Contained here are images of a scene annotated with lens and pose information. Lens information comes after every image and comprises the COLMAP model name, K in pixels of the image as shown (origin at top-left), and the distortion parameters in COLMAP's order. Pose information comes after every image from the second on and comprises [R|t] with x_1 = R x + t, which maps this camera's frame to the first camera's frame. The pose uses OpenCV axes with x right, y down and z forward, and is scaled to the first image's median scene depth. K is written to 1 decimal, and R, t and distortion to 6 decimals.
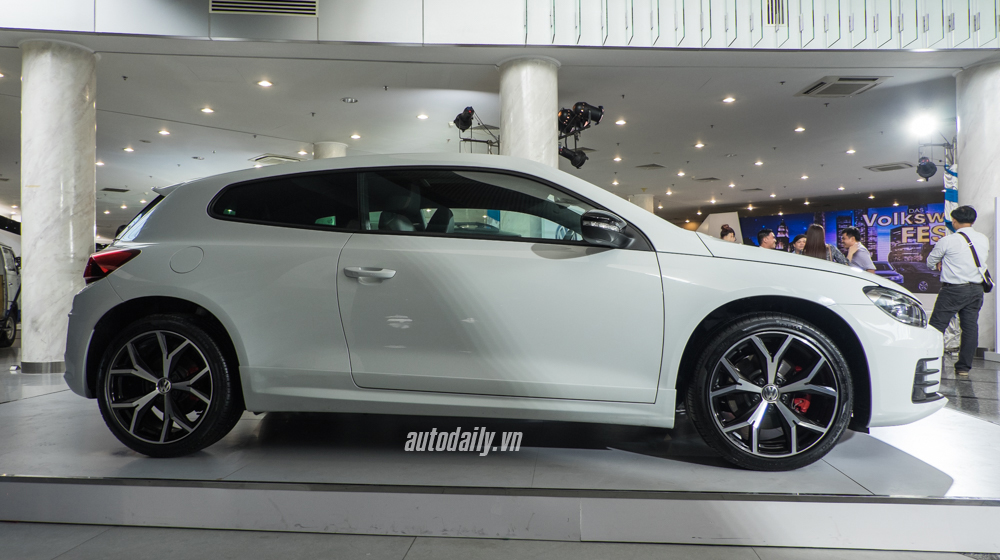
lens RADIAL K [[684.7, 0, 498.1], [0, 684.7, 283.4], [0, 0, 1]] dist [-0.012138, 0.001774]
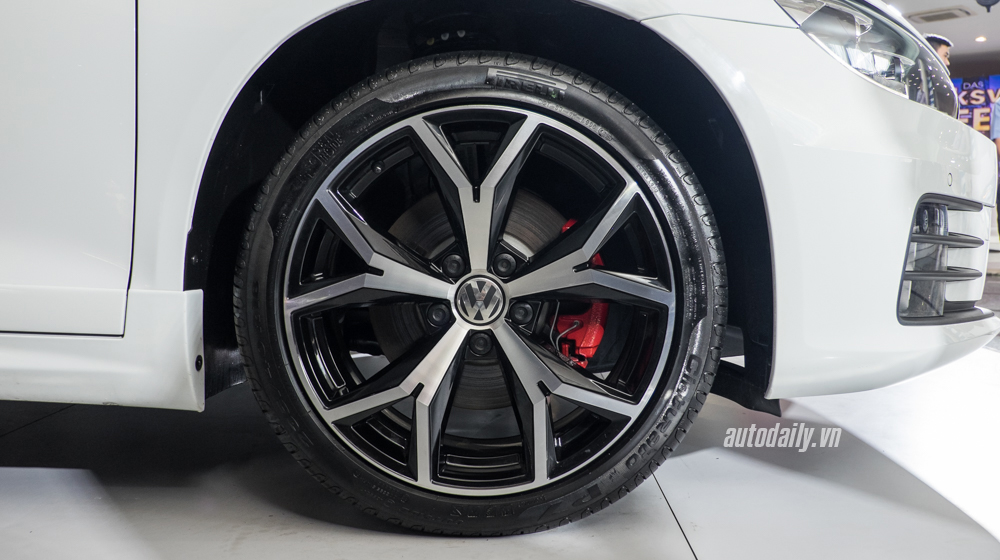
lens RADIAL K [[927.0, 0, 501.3], [0, 927.0, 278.4], [0, 0, 1]] dist [-0.008300, 0.000000]
pose [[0.996800, -0.007550, 0.079579, 0.376633], [0.001358, 0.996985, 0.077582, 0.116962], [-0.079925, -0.077226, 0.993805, 0.565813]]
